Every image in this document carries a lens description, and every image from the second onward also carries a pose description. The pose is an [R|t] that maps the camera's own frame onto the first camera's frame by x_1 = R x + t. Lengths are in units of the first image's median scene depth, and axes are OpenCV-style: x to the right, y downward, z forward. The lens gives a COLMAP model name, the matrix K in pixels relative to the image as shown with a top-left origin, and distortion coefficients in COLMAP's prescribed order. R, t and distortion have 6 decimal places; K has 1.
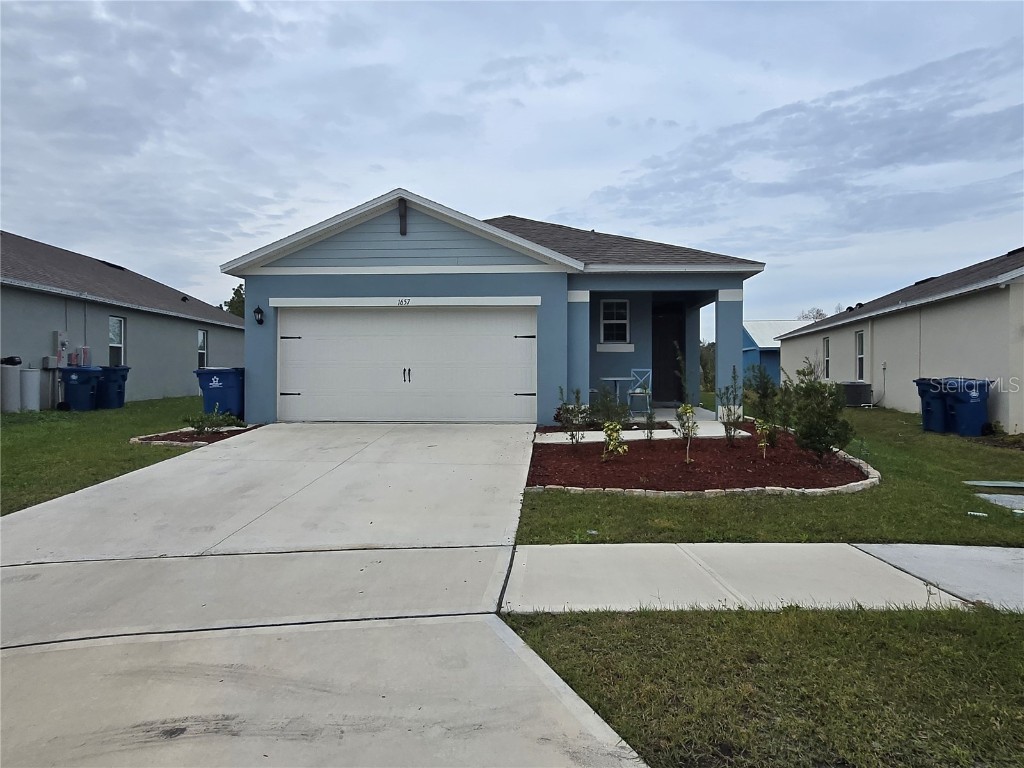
lens RADIAL K [[692.4, 0, 512.0], [0, 692.4, 384.0], [0, 0, 1]] dist [0.027326, 0.000594]
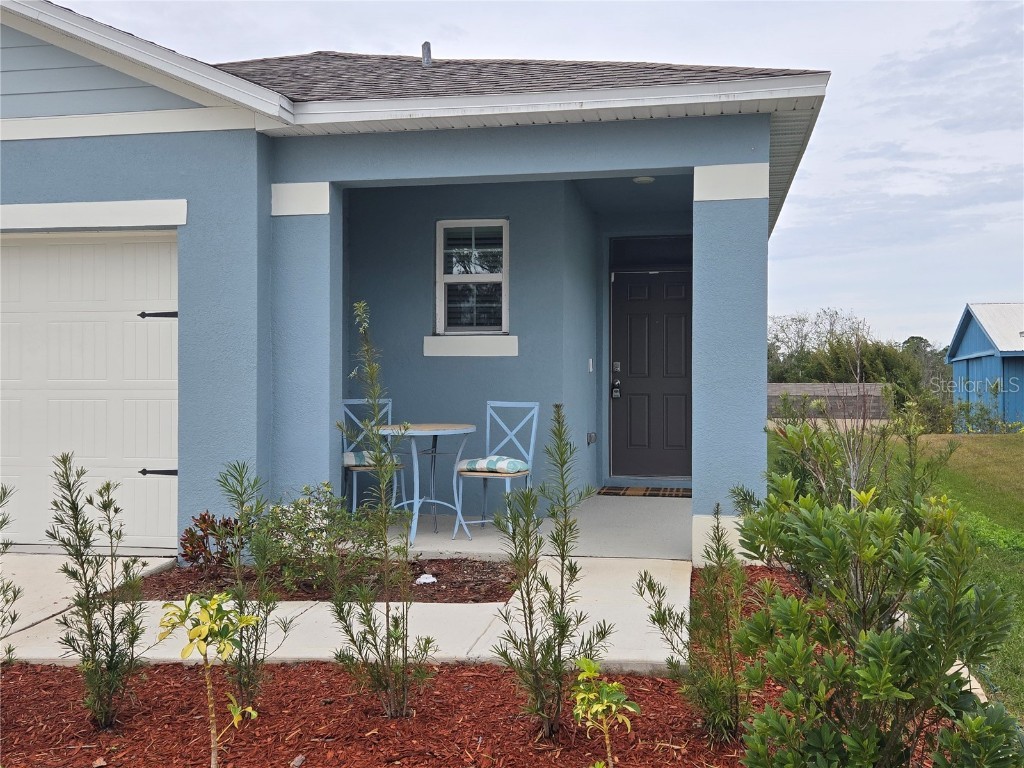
lens RADIAL K [[990.8, 0, 509.2], [0, 990.8, 398.6], [0, 0, 1]] dist [0.062892, -0.012665]
pose [[0.989607, 0.003789, -0.143748, 0.273569], [-0.005074, 0.999950, -0.008574, -0.020274], [0.143709, 0.009214, 0.989577, 0.506525]]
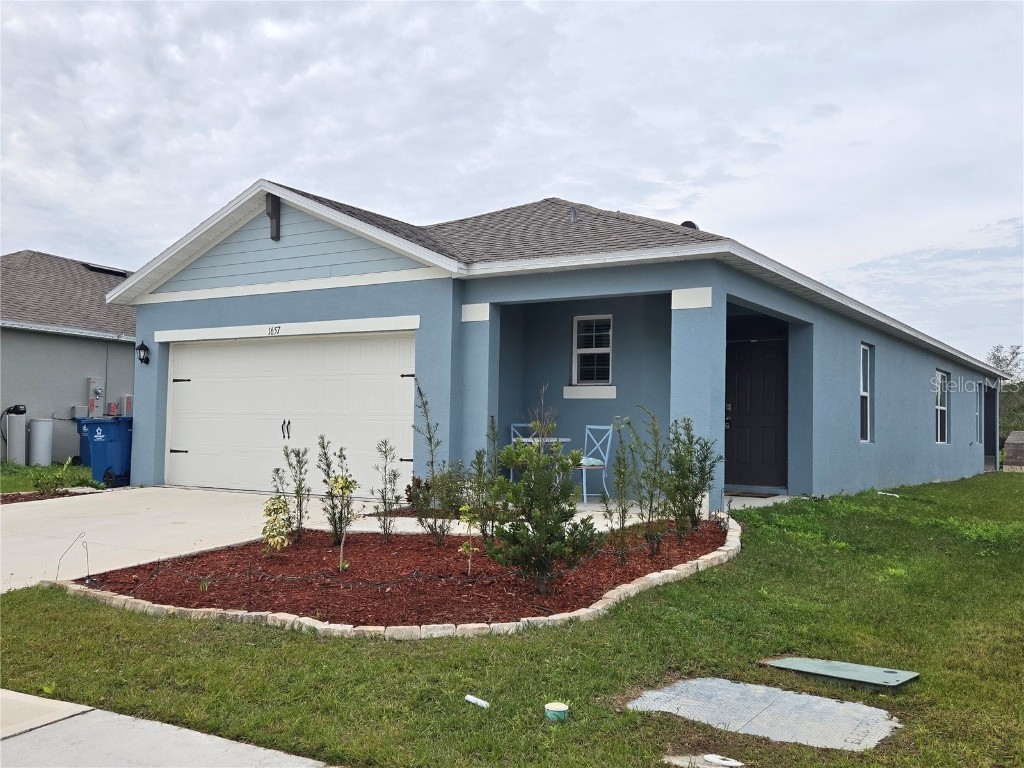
lens RADIAL K [[990.8, 0, 509.2], [0, 990.8, 398.6], [0, 0, 1]] dist [0.062892, -0.012665]
pose [[0.862663, -0.000507, -0.505779, 0.591684], [-0.029058, 0.998298, -0.050562, 0.000937], [0.504944, 0.058315, 0.861180, 0.213113]]
